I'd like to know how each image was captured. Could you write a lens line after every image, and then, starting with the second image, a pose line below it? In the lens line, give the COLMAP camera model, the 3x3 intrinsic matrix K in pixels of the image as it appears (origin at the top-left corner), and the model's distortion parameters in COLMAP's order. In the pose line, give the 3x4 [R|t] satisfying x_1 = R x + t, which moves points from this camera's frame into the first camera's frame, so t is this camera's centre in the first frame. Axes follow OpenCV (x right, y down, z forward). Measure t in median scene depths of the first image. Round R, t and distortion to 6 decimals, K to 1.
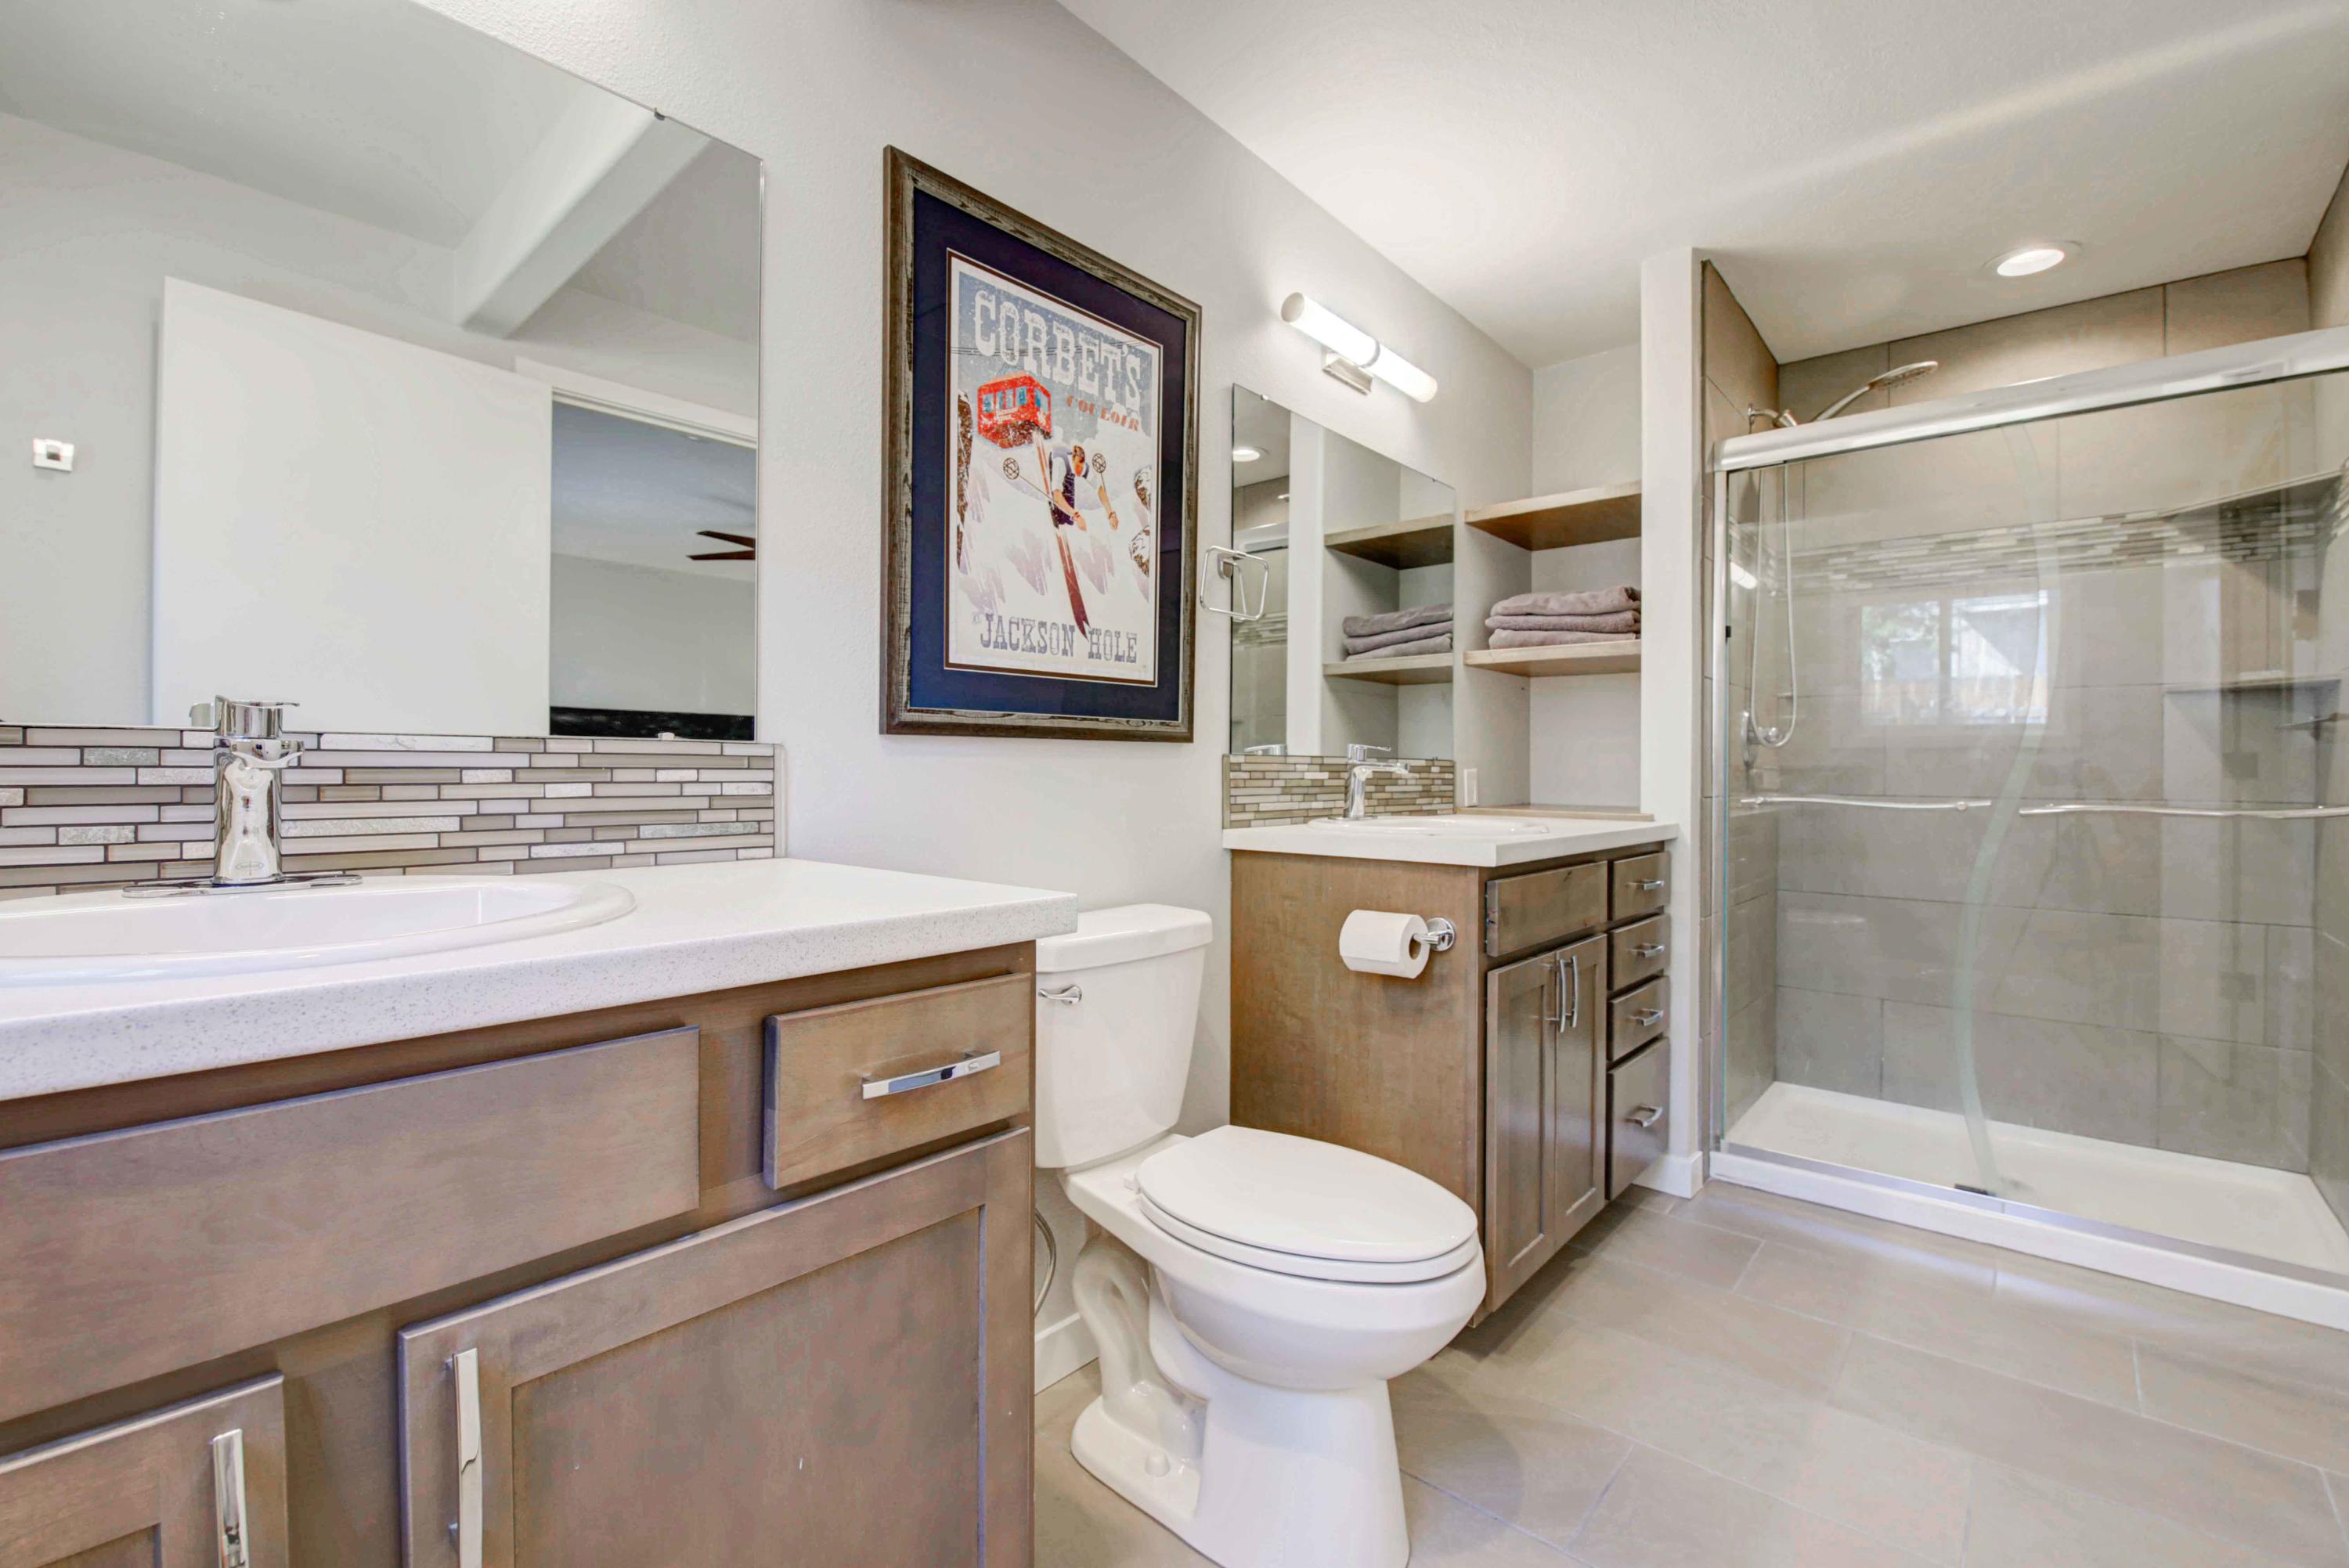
lens RADIAL K [[1013.6, 0, 1170.4], [0, 1013.6, 772.1], [0, 0, 1]] dist [-0.002078, -0.008331]
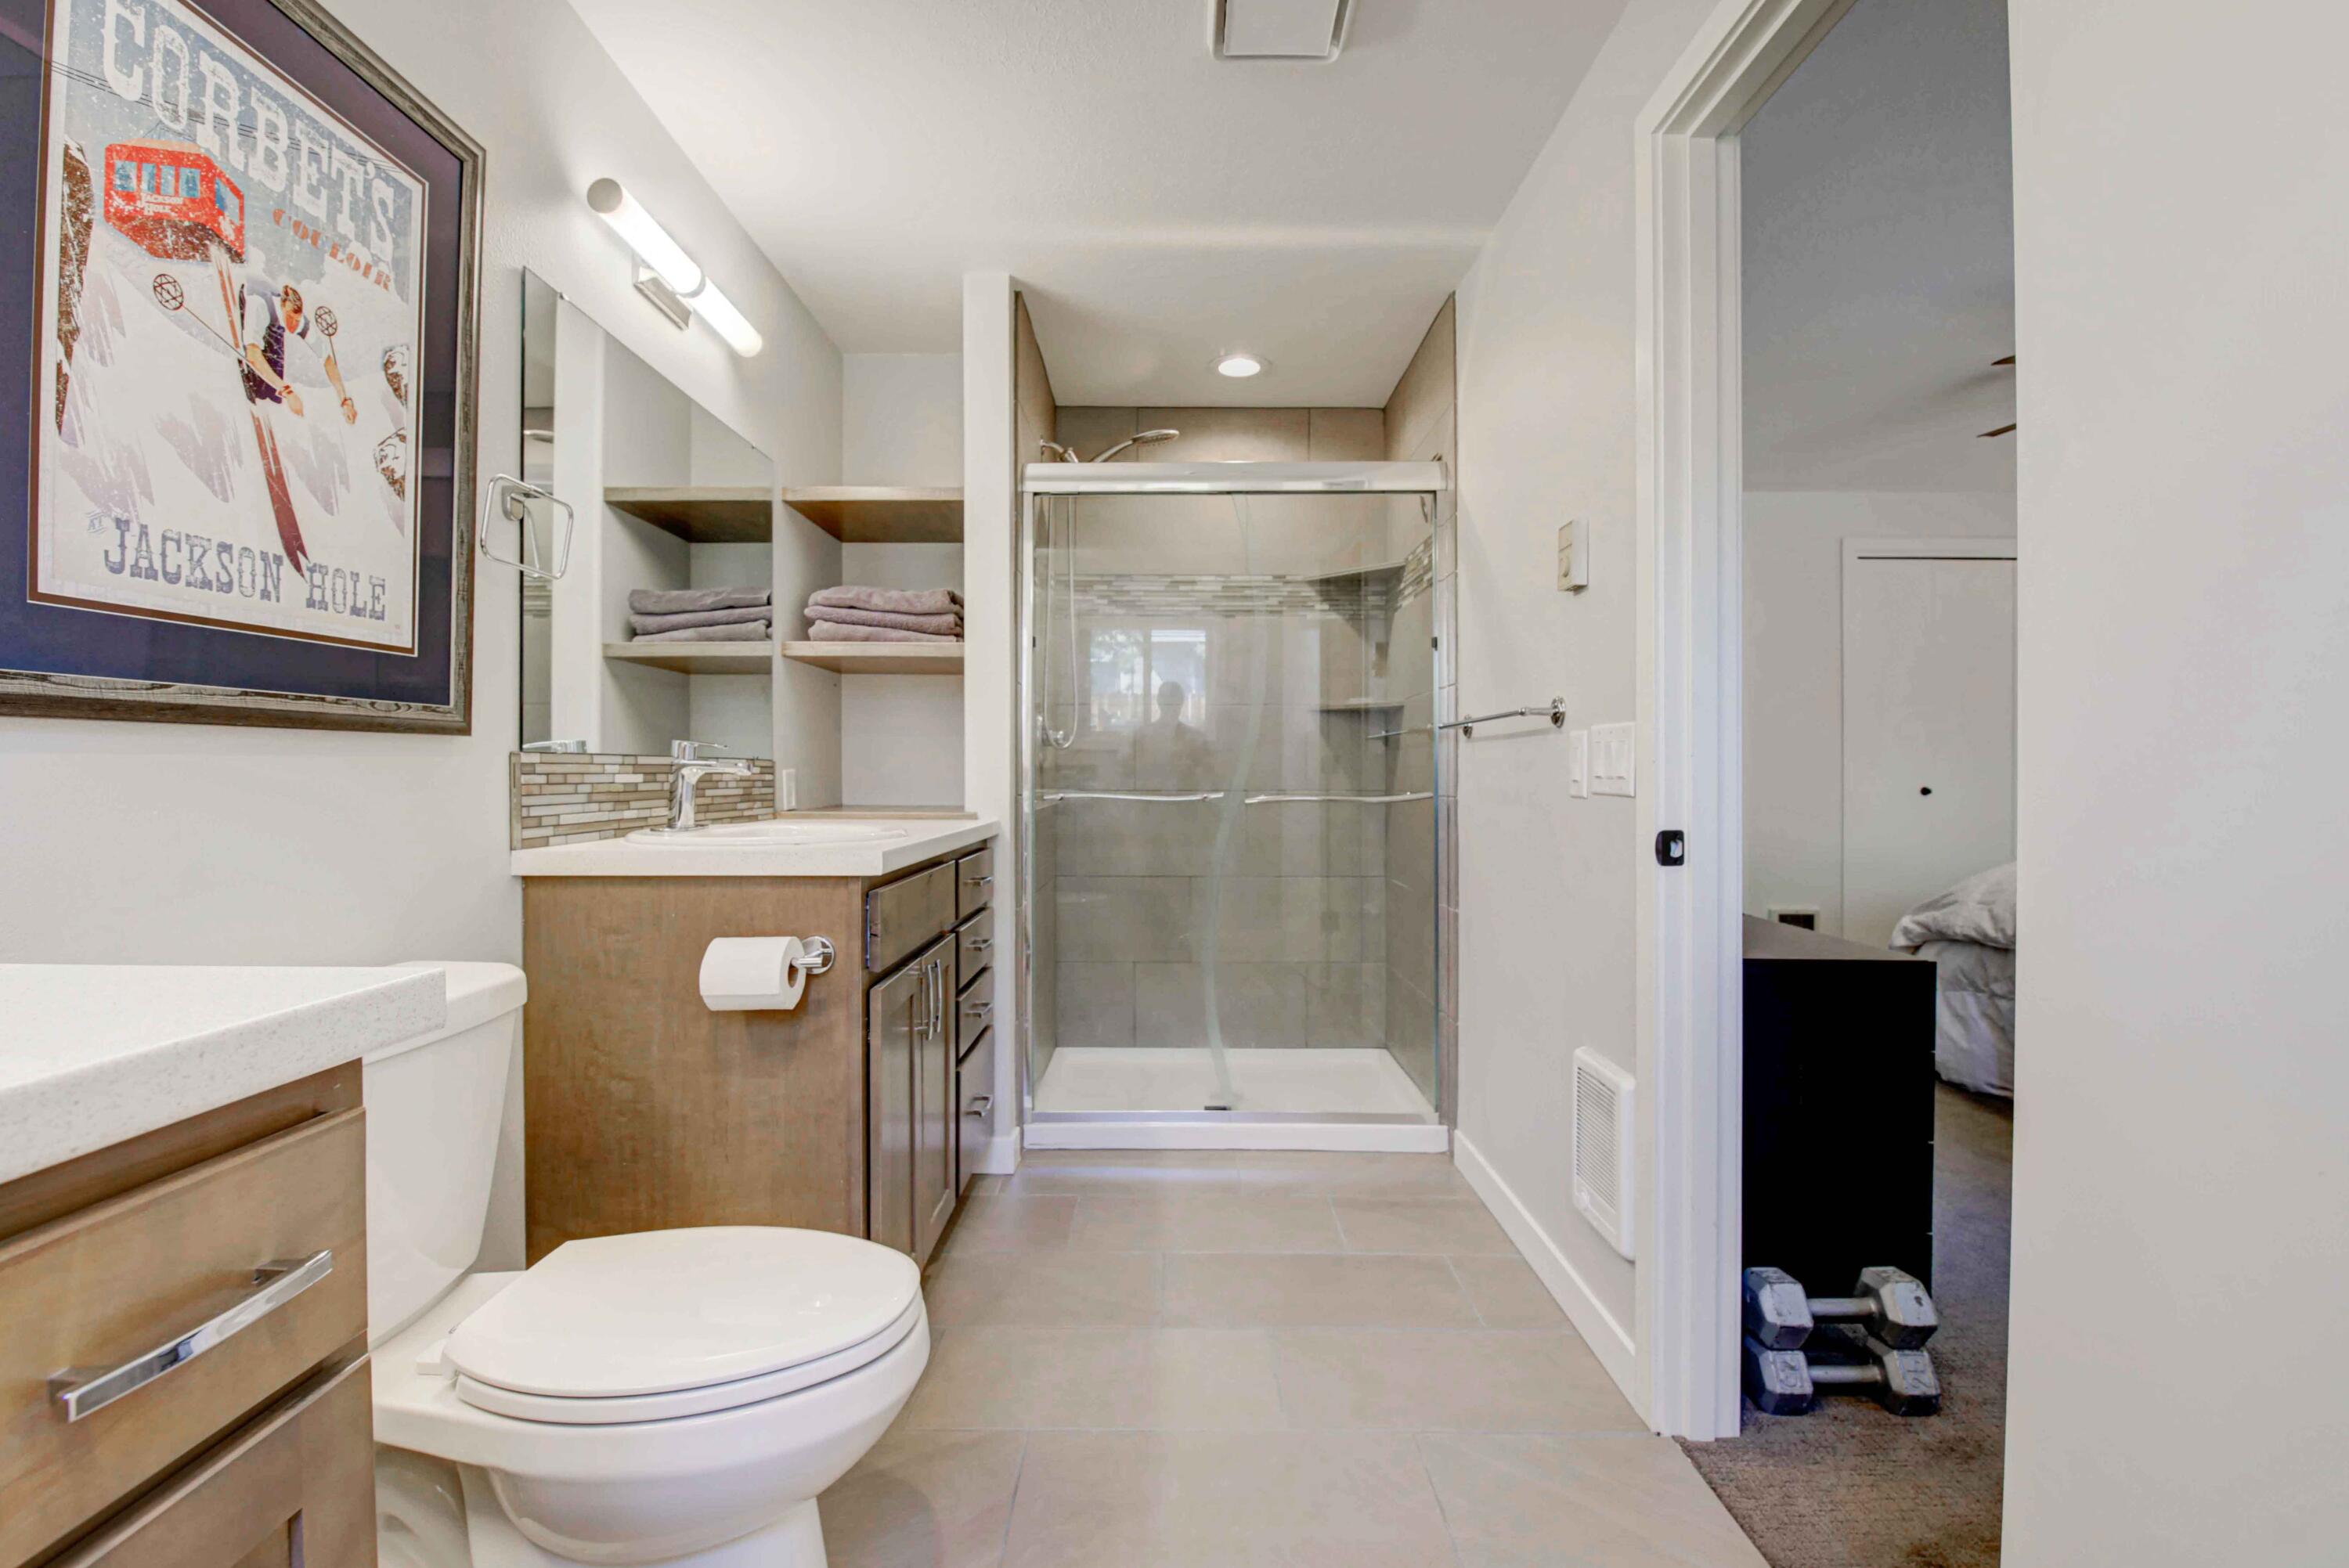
lens RADIAL K [[1027.6, 0, 1169.5], [0, 1027.6, 773.6], [0, 0, 1]] dist [-0.001330, -0.010076]
pose [[0.752753, -0.007062, 0.658266, -0.074124], [0.005814, 0.999975, 0.004080, -0.001331], [-0.658278, 0.000756, 0.752775, 0.089051]]
